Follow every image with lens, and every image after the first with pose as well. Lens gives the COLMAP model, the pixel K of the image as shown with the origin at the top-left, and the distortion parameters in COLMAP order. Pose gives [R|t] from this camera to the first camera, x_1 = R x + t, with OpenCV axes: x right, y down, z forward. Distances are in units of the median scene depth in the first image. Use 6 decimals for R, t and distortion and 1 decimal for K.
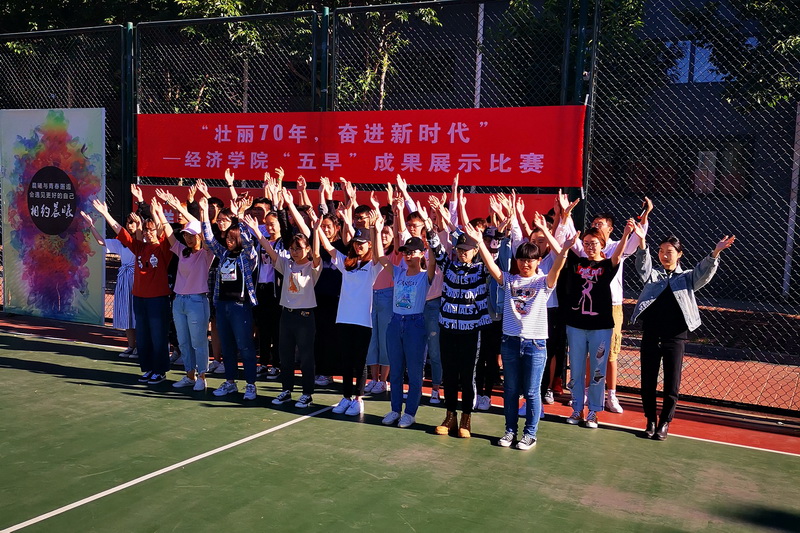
lens RADIAL K [[744.9, 0, 399.7], [0, 744.9, 266.0], [0, 0, 1]] dist [0.065232, -0.106983]
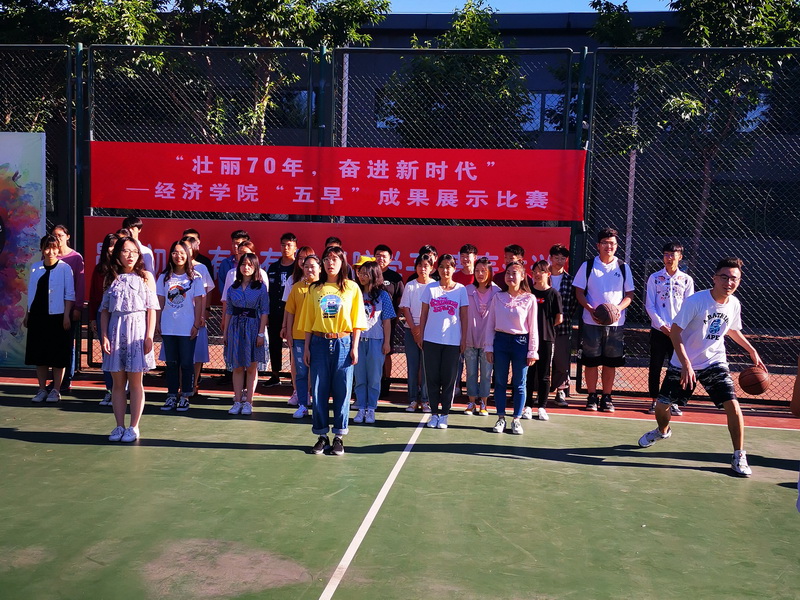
lens RADIAL K [[740.2, 0, 398.5], [0, 740.2, 297.3], [0, 0, 1]] dist [0.045555, -0.010120]
pose [[0.954029, -0.025935, 0.298591, -0.355973], [0.027098, 0.999633, 0.000245, 0.003938], [-0.298488, 0.007858, 0.954381, -0.006923]]
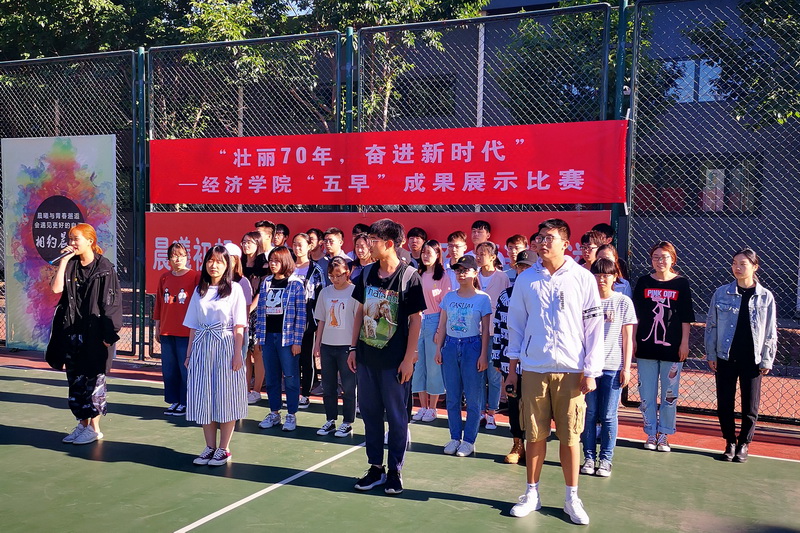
lens RADIAL K [[744.9, 0, 395.8], [0, 744.9, 265.7], [0, 0, 1]] dist [0.065232, -0.106983]
pose [[0.999336, -0.021992, 0.029066, -0.083457], [0.023072, 0.999035, -0.037371, 0.006245], [-0.028216, 0.038016, 0.998879, 0.030329]]
